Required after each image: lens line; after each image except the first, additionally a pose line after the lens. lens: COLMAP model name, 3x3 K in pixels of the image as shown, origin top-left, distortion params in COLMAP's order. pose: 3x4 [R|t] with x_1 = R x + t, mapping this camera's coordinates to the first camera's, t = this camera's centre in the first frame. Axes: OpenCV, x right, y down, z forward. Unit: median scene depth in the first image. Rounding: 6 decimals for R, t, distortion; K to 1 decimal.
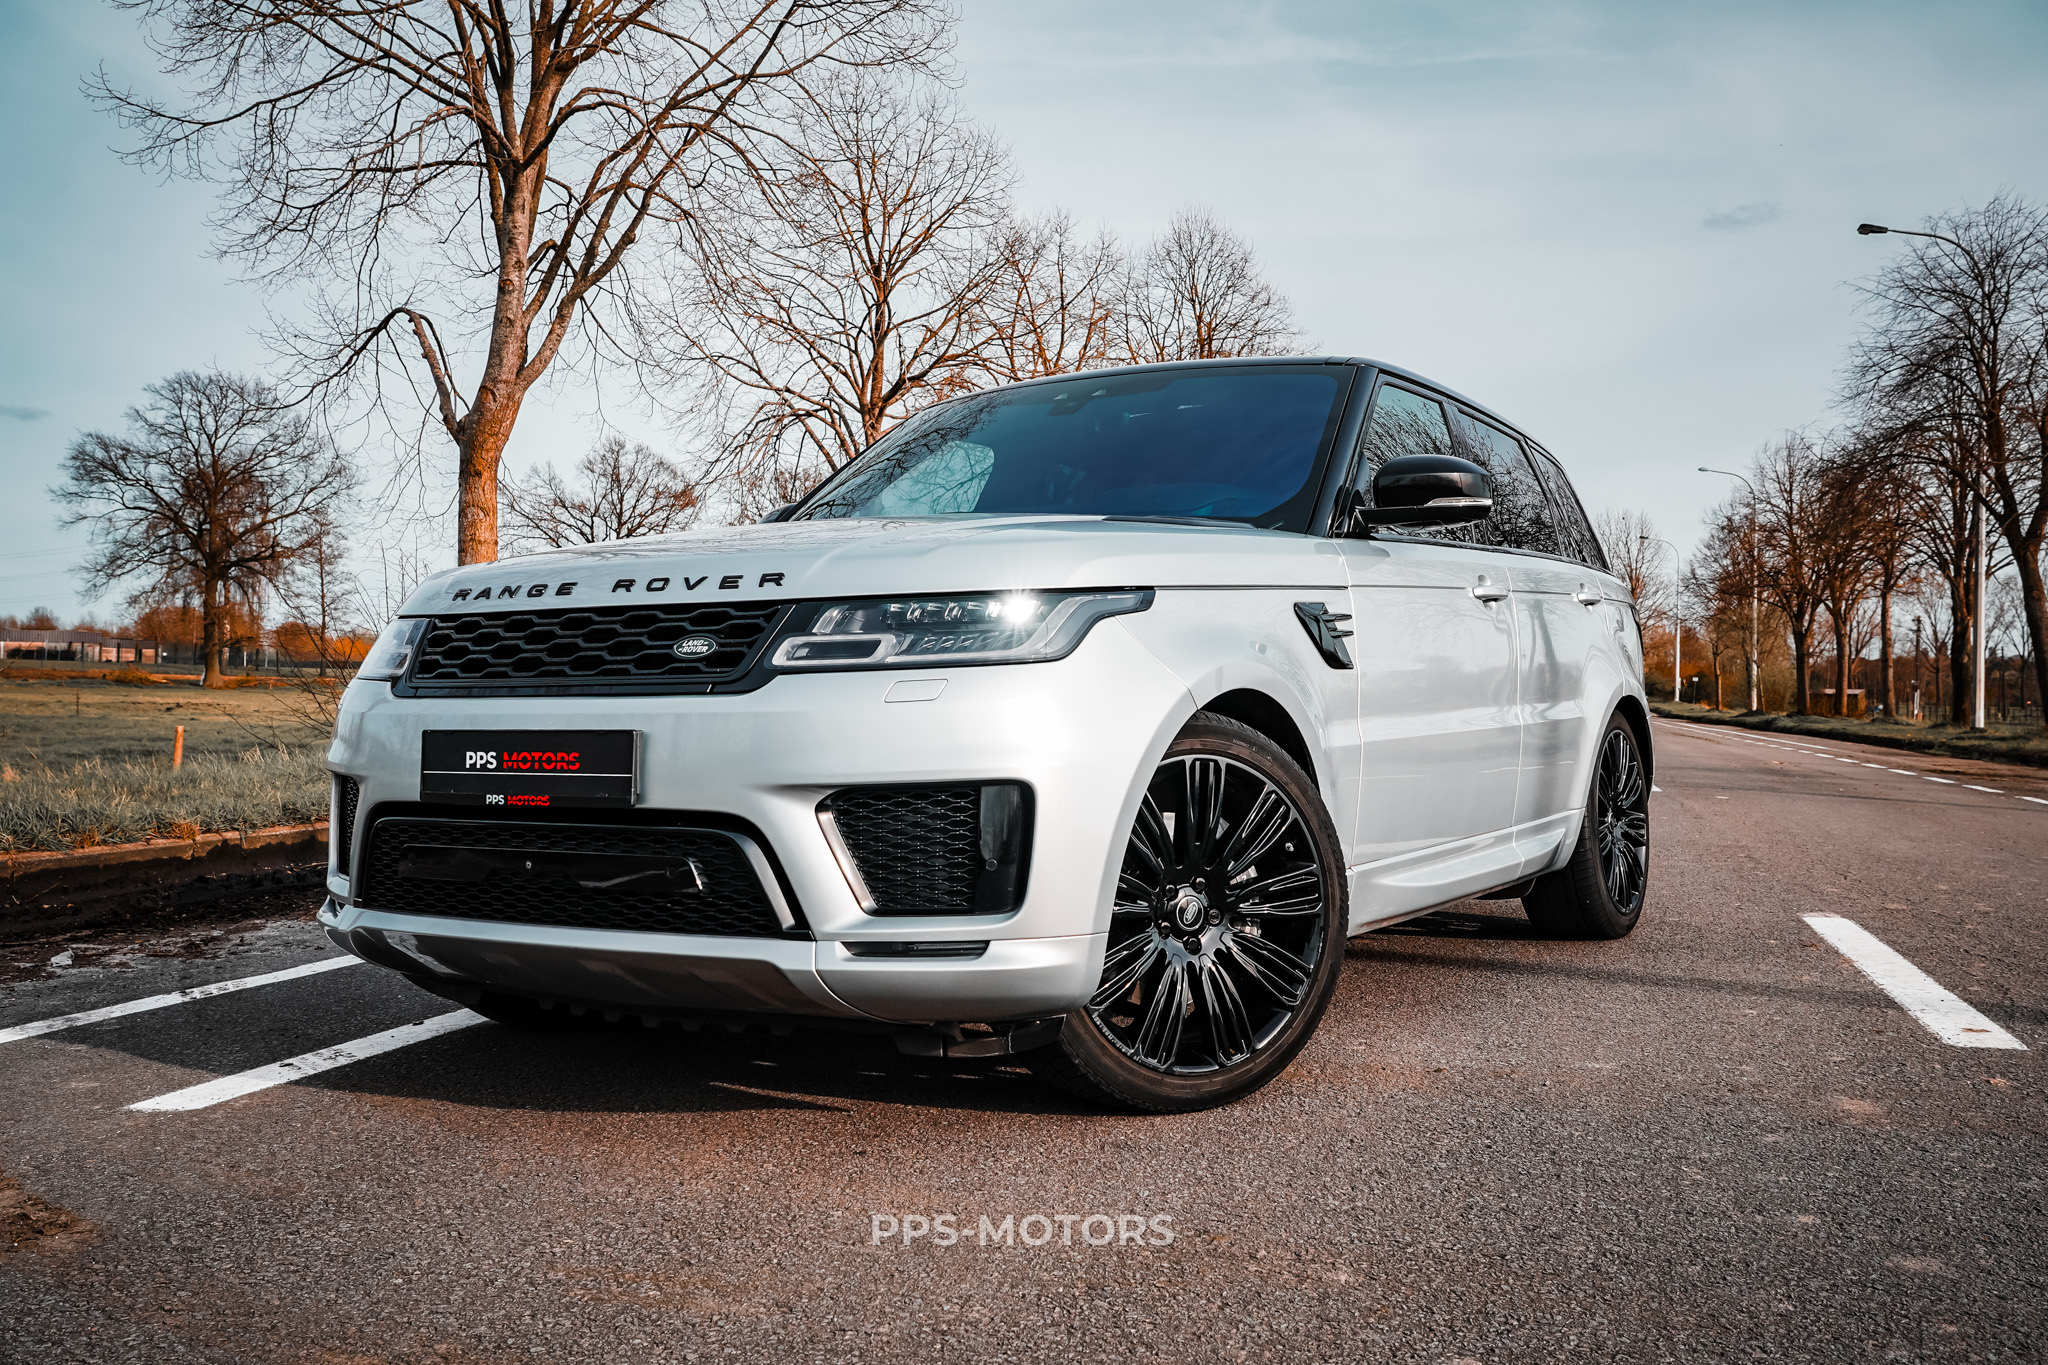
lens RADIAL K [[1875.5, 0, 1044.7], [0, 1875.5, 674.0], [0, 0, 1]] dist [0.023105, 0.000000]
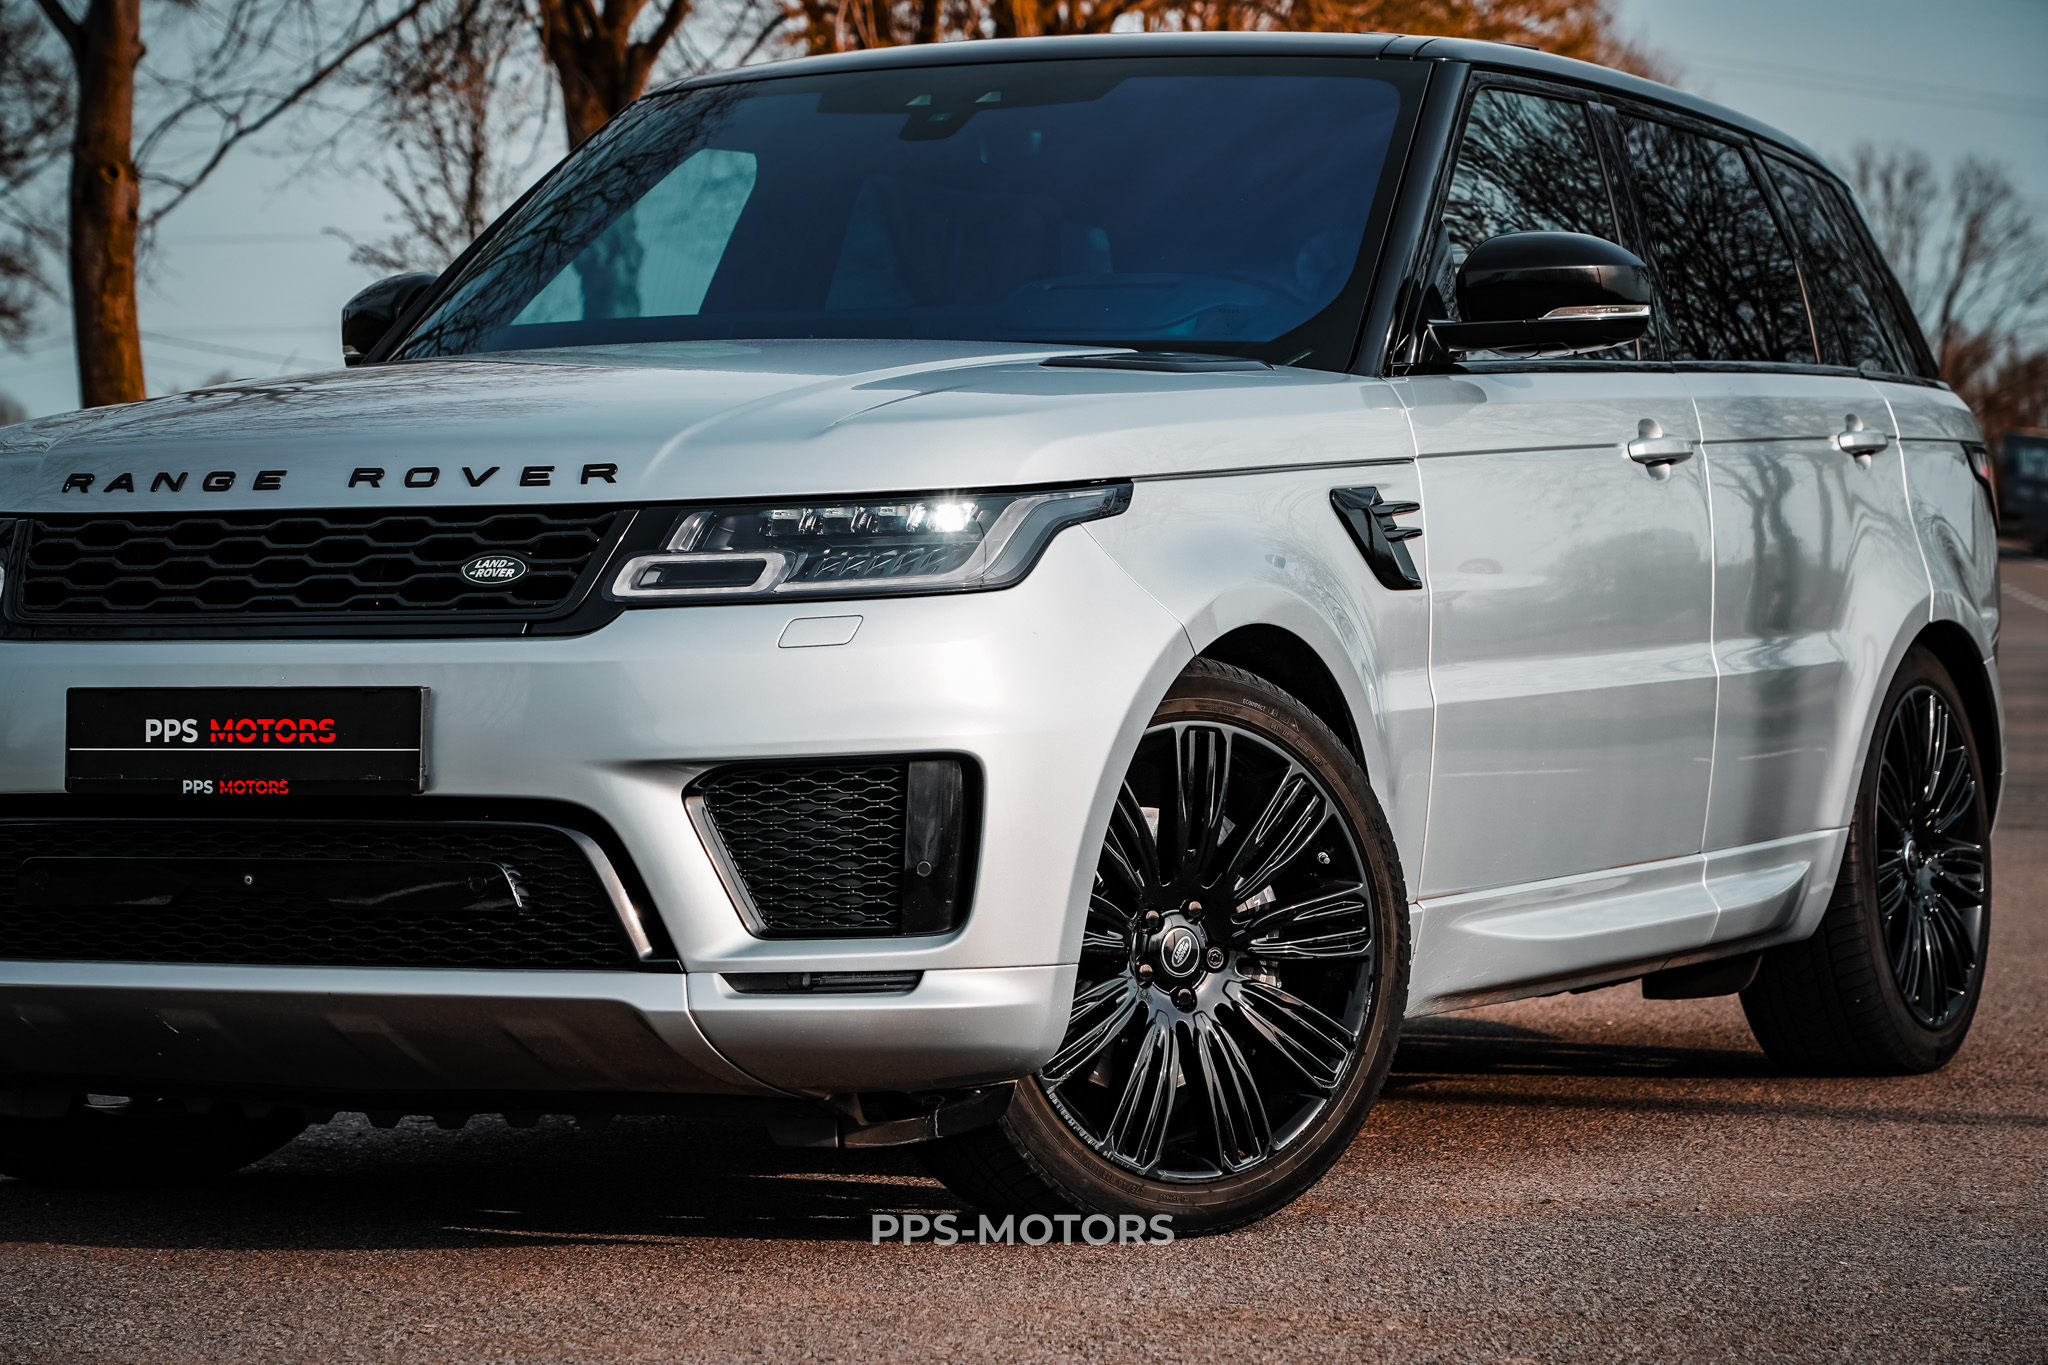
lens RADIAL K [[6076.1, 0, 1026.3], [0, 6076.1, 687.5], [0, 0, 1]] dist [-0.014594, 0.000000]
pose [[0.996265, -0.002664, 0.086302, -0.174035], [0.000263, 0.999613, 0.027818, -0.031749], [-0.086342, -0.027691, 0.995881, -1.232308]]
